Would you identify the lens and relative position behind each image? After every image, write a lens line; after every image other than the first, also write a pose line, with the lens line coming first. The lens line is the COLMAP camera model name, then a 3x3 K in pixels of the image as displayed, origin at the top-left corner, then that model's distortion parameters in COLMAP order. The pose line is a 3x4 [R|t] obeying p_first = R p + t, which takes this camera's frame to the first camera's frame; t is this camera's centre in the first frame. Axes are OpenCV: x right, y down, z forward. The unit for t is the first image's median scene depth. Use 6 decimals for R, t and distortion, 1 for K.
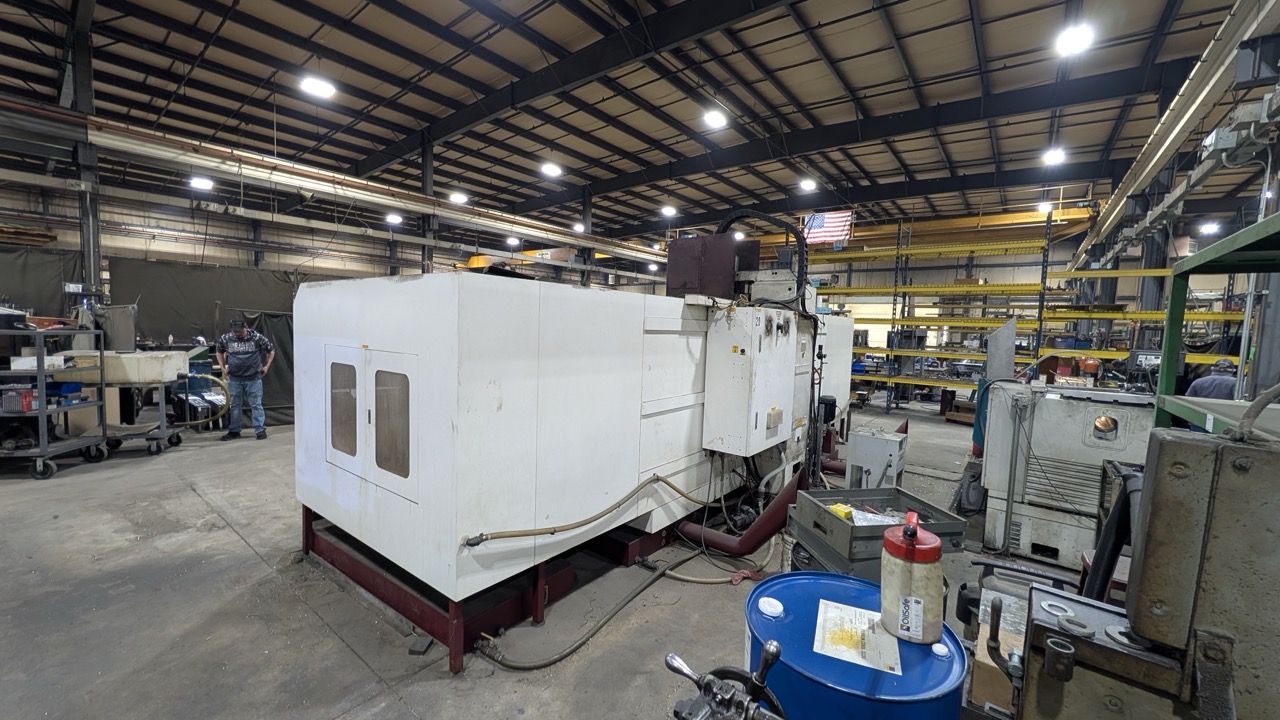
lens RADIAL K [[491.9, 0, 640.0], [0, 491.9, 360.0], [0, 0, 1]] dist [0.000950, 0.000746]
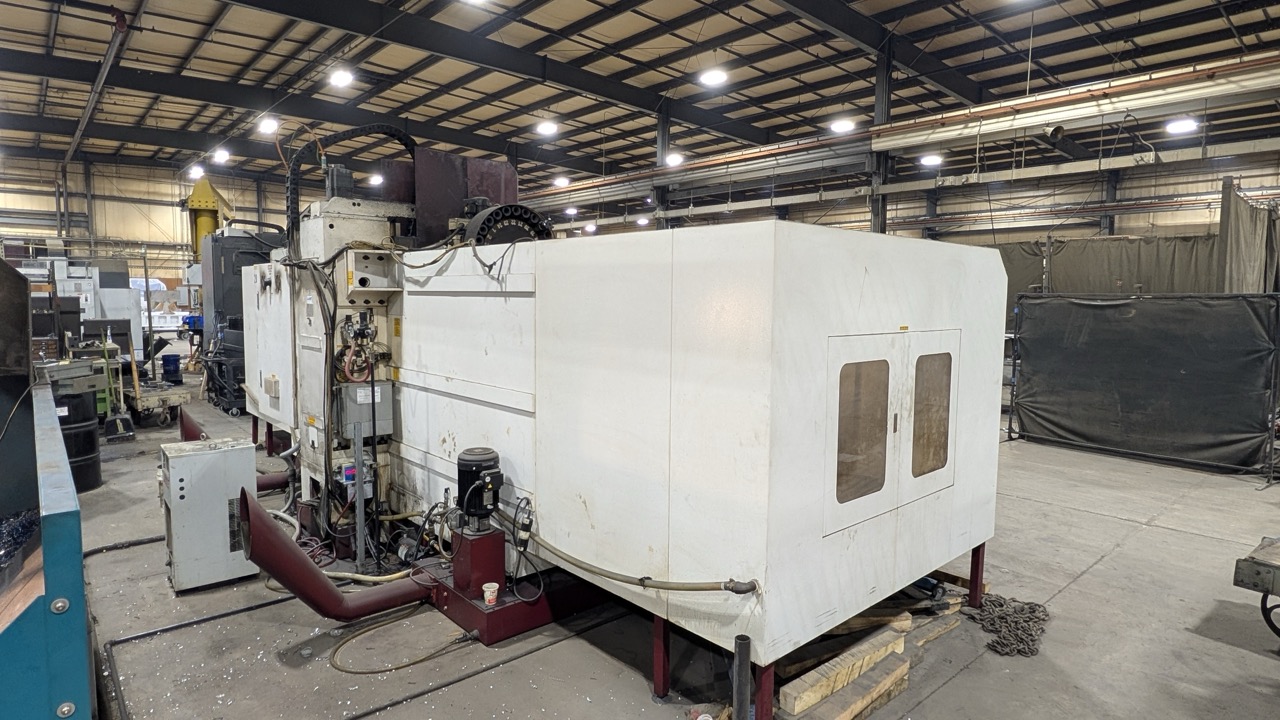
lens RADIAL K [[688.5, 0, 611.4], [0, 688.5, 357.6], [0, 0, 1]] dist [0.019072, 0.000321]
pose [[-0.194535, 0.052337, -0.979498, 0.481965], [-0.085454, 0.993875, 0.070077, -0.024388], [0.977166, 0.097334, -0.188871, 0.616573]]
